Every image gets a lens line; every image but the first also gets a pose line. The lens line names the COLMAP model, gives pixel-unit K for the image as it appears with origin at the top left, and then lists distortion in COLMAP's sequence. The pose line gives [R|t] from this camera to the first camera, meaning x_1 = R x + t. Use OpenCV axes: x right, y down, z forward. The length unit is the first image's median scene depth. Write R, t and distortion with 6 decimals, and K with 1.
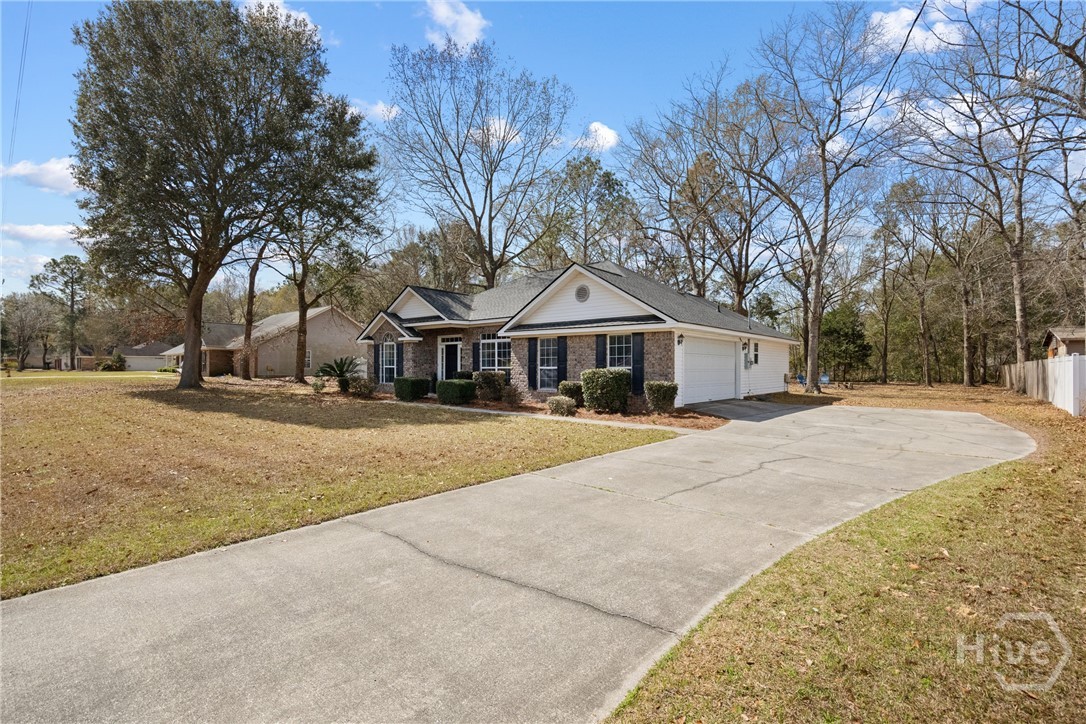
lens RADIAL K [[487.0, 0, 543.0], [0, 487.0, 362.0], [0, 0, 1]] dist [-0.000250, -0.000045]
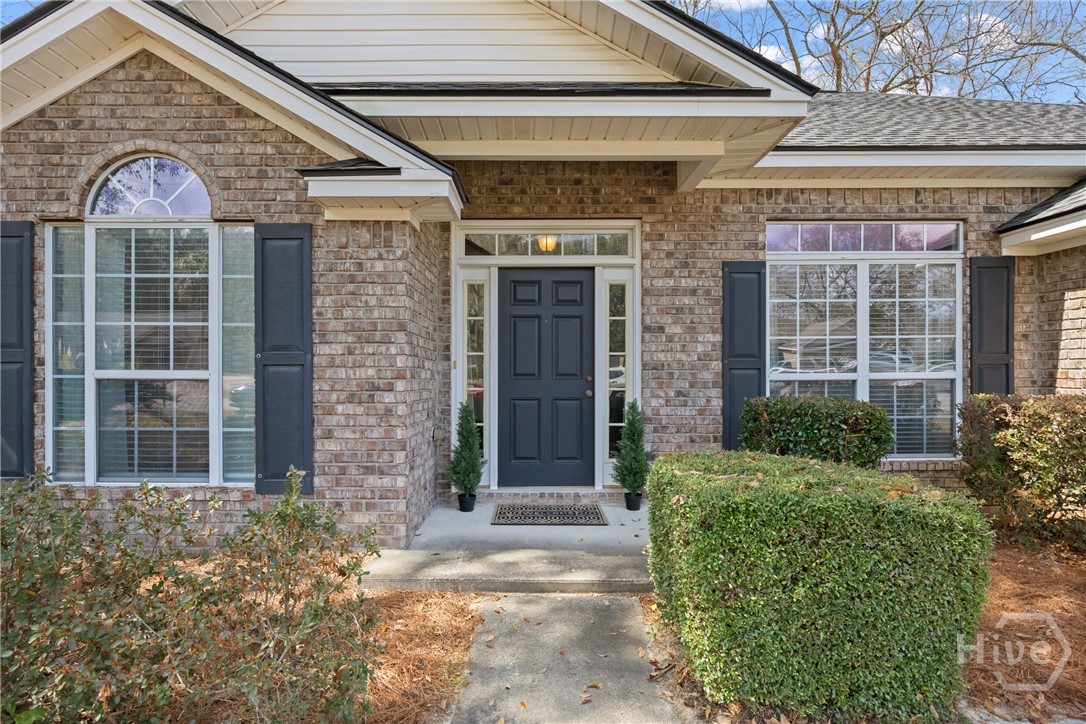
lens RADIAL K [[581.0, 0, 543.0], [0, 581.0, 362.0], [0, 0, 1]] dist [0.003172, -0.000050]
pose [[0.756703, 0.002147, 0.653755, -0.367164], [-0.006396, 0.999971, 0.004119, 0.005000], [-0.653728, -0.007298, 0.756695, 0.852481]]
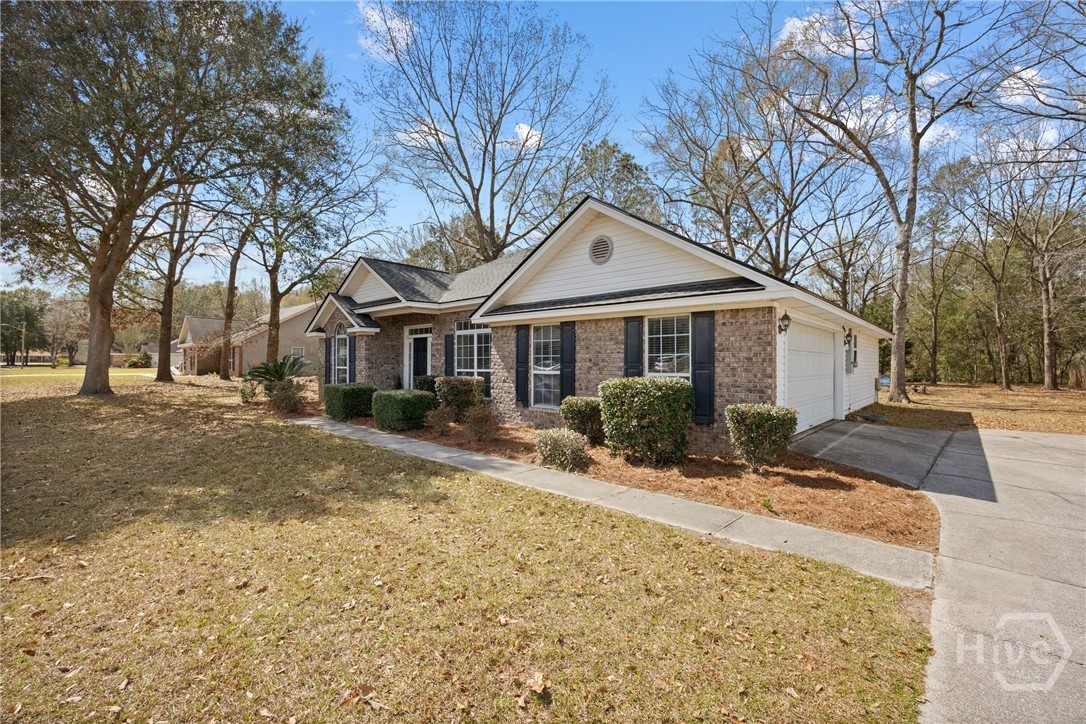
lens RADIAL K [[487.0, 0, 543.0], [0, 487.0, 362.0], [0, 0, 1]] dist [-0.000250, -0.000045]
pose [[0.999480, 0.001451, -0.032198, 0.022243], [-0.001279, 0.999985, 0.005364, -0.004226], [0.032205, -0.005320, 0.999467, 0.308574]]
